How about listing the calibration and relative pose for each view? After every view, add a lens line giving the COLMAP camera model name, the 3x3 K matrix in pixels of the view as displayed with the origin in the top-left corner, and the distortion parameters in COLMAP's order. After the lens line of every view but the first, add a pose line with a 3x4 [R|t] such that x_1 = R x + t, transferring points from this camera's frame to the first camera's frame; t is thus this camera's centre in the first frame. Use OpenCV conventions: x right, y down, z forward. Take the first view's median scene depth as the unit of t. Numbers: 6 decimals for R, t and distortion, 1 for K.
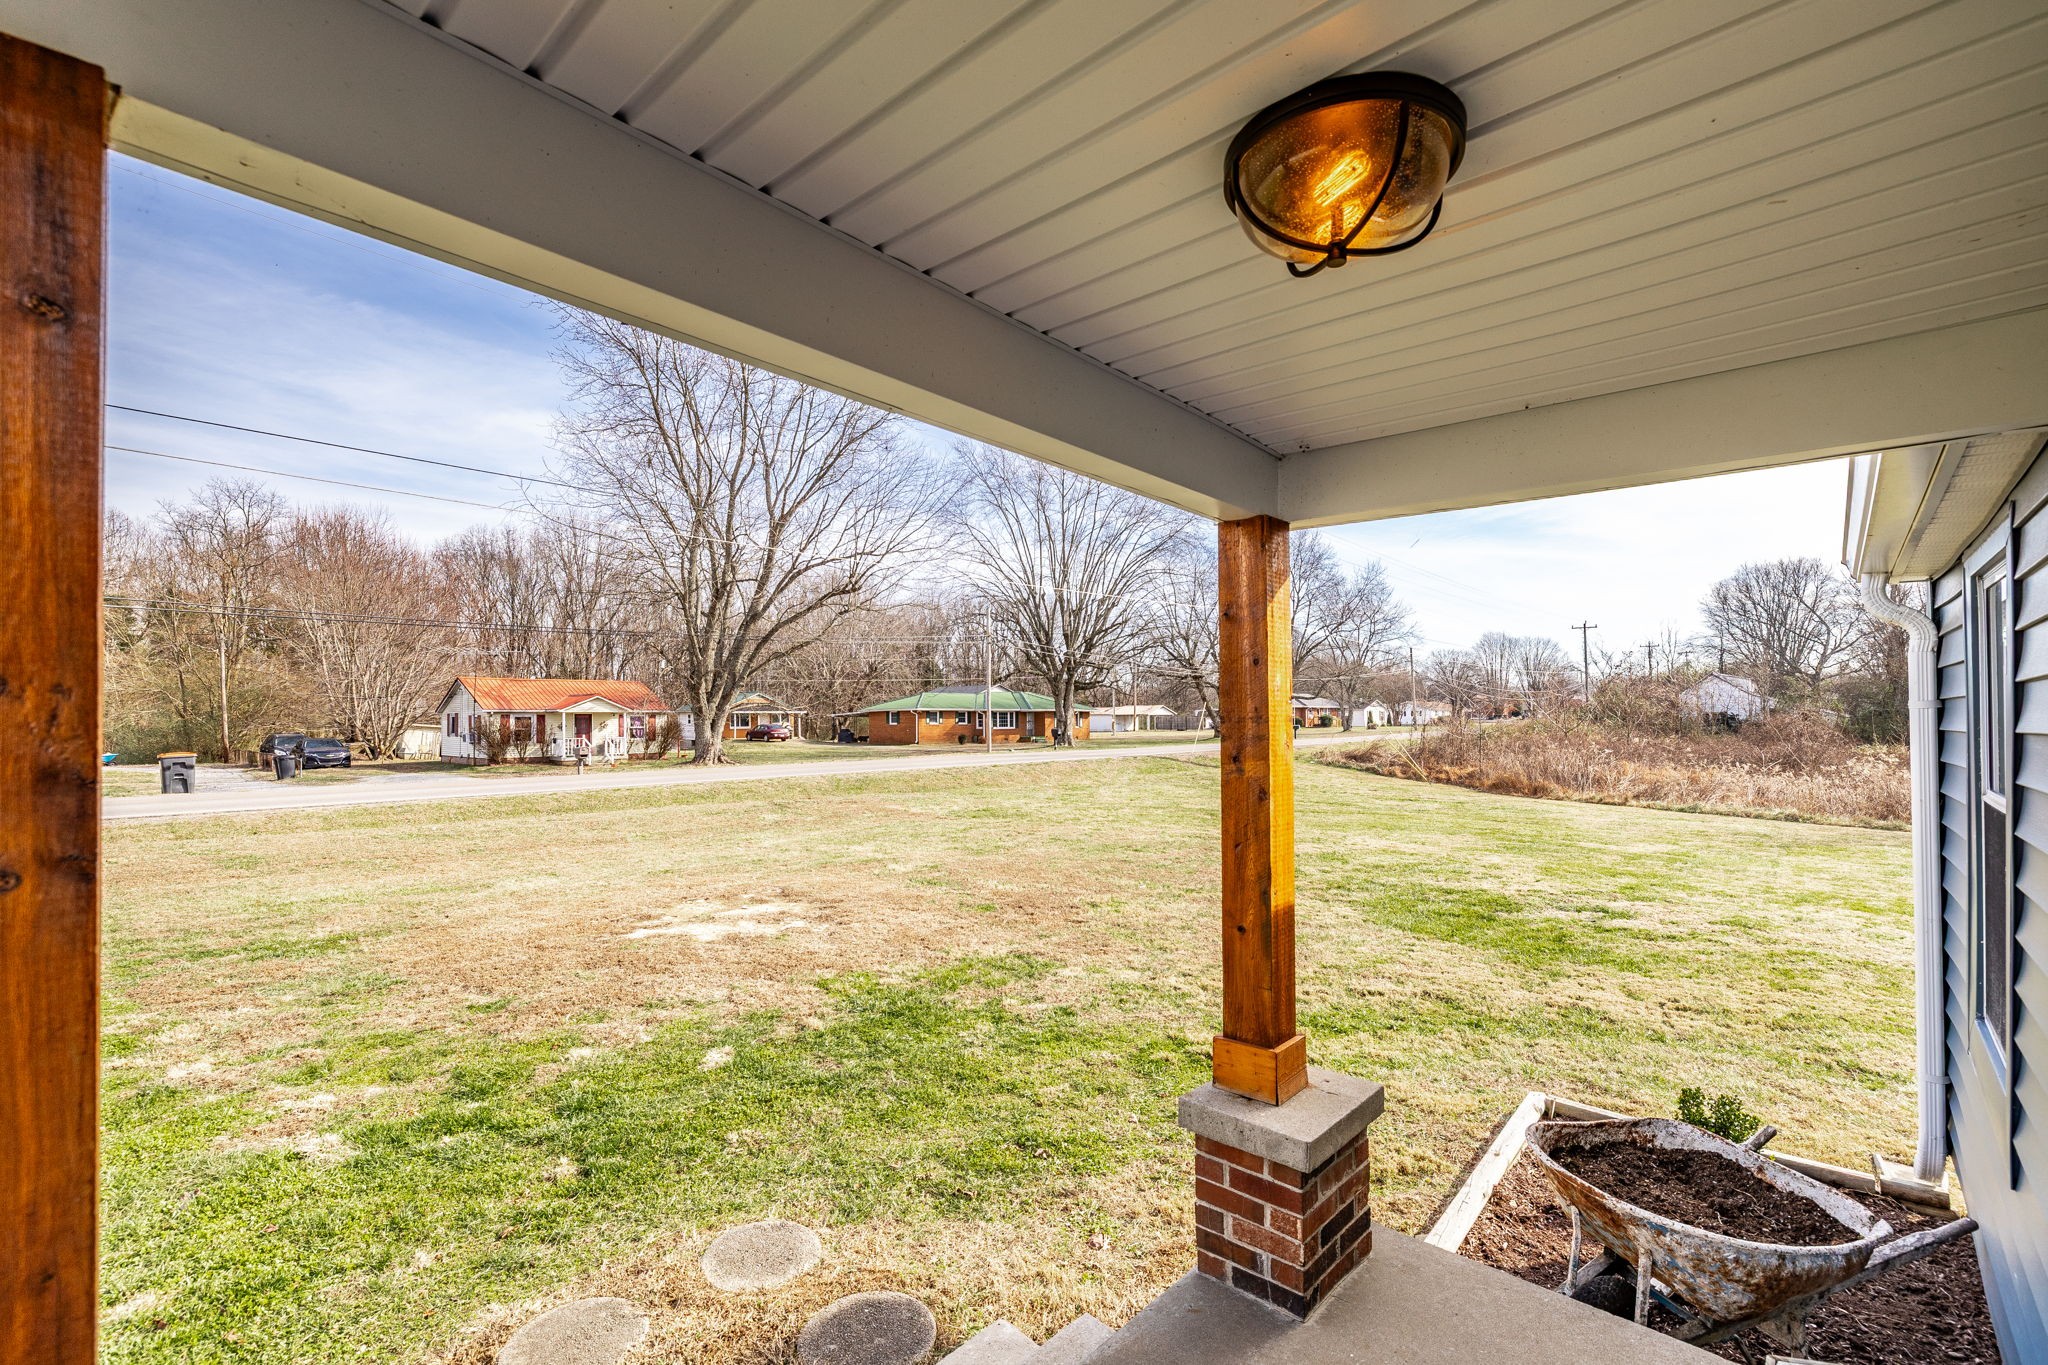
lens RADIAL K [[870.7, 0, 1015.3], [0, 870.7, 710.0], [0, 0, 1]] dist [0.002718, 0.000544]
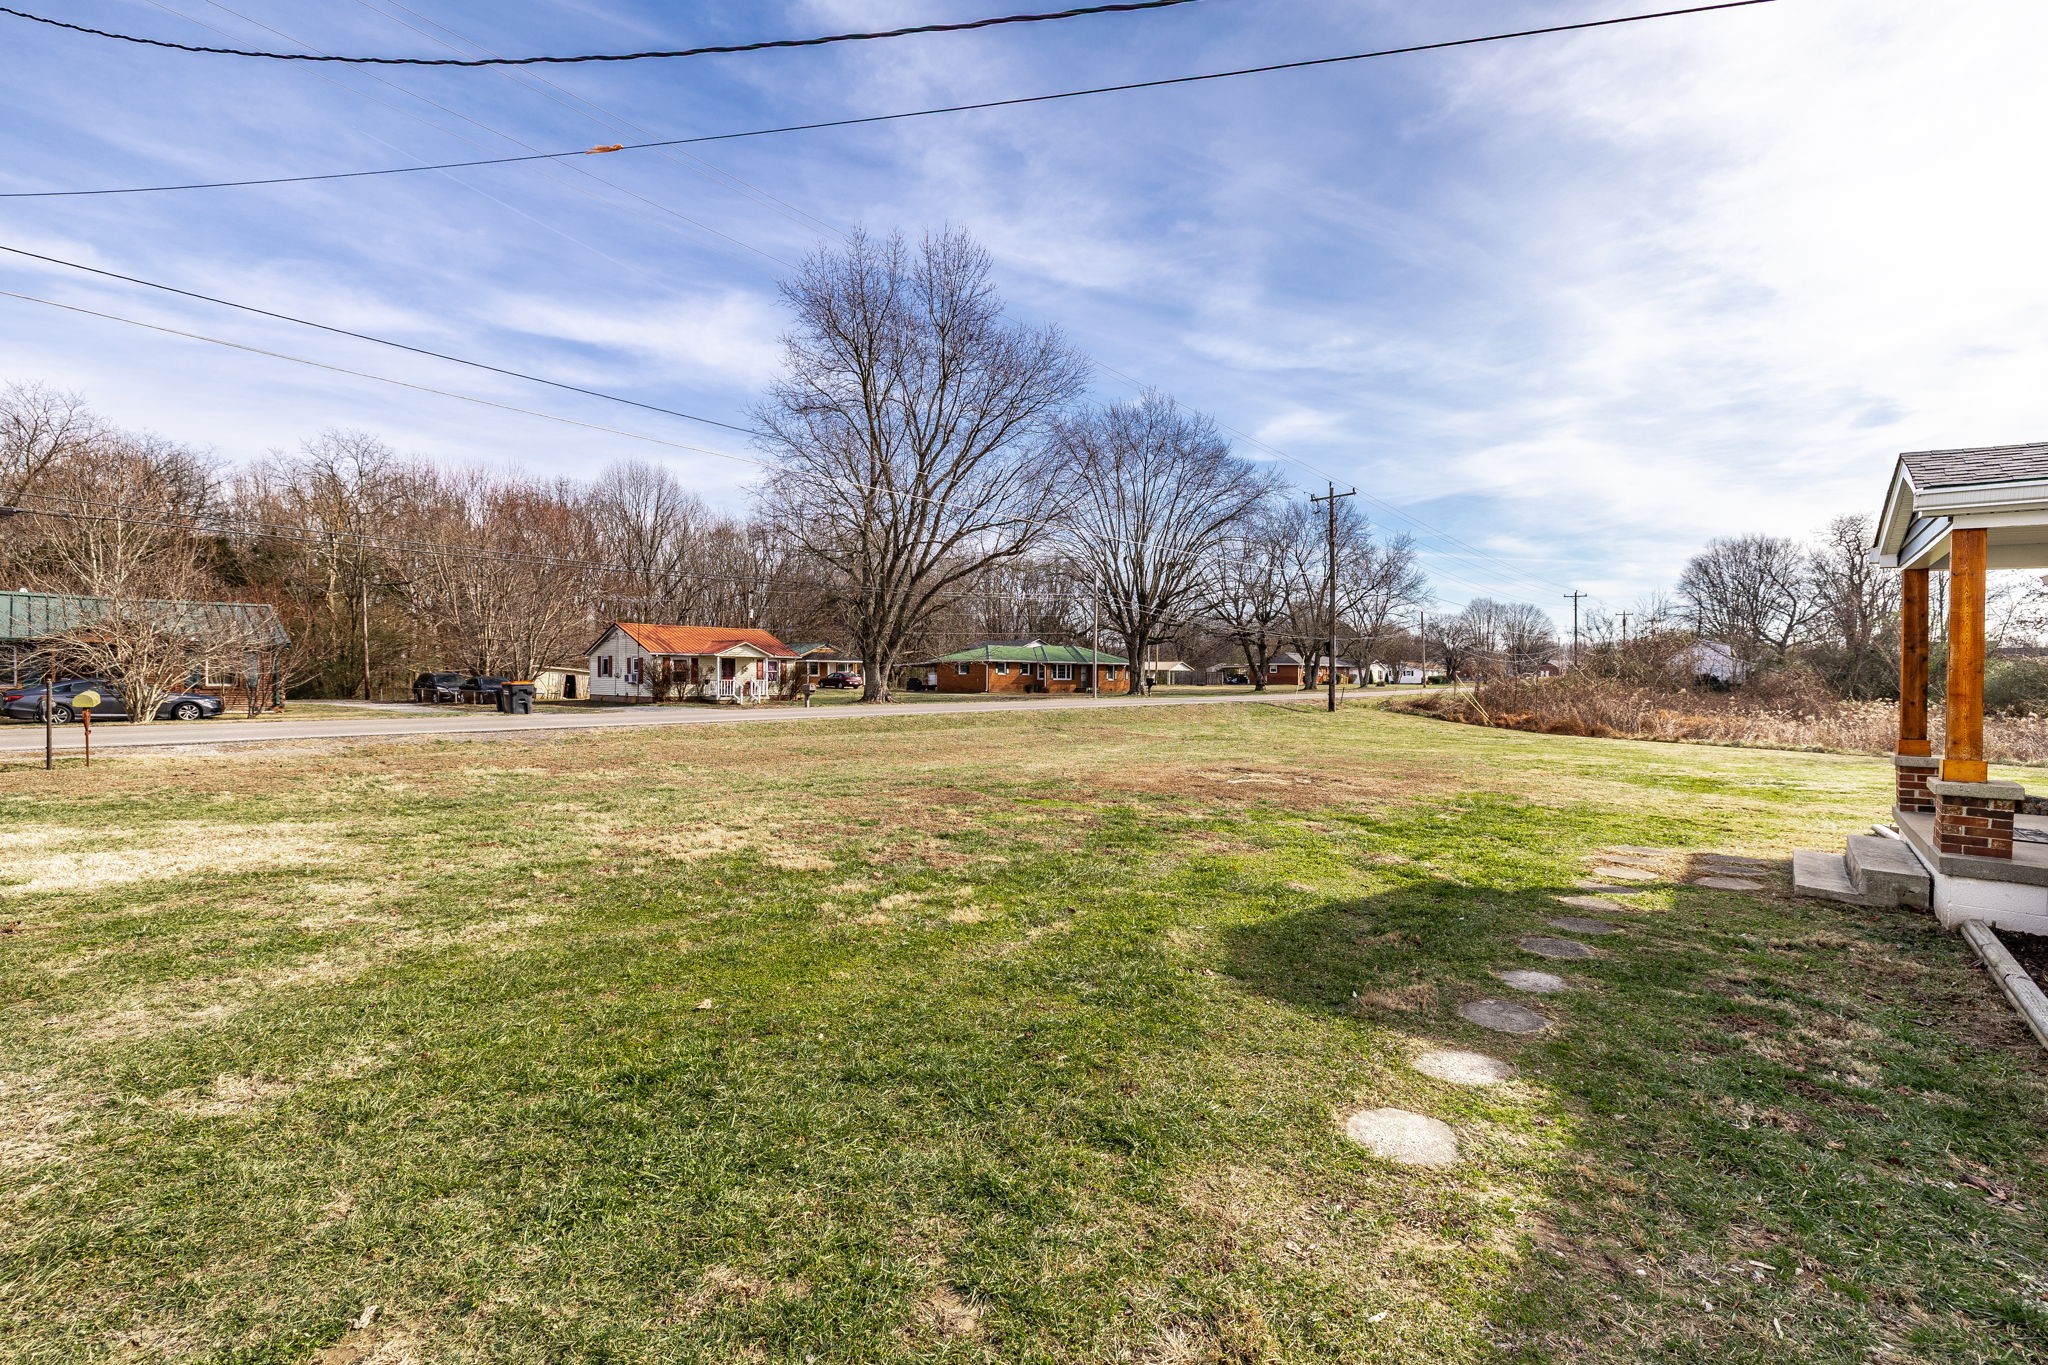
lens RADIAL K [[870.7, 0, 1013.8], [0, 870.7, 685.4], [0, 0, 1]] dist [0.002718, 0.000544]
pose [[0.998803, 0.014156, 0.046815, -0.192054], [-0.015137, 0.999672, 0.020664, 0.010968], [-0.046507, -0.021348, 0.998690, -0.121347]]
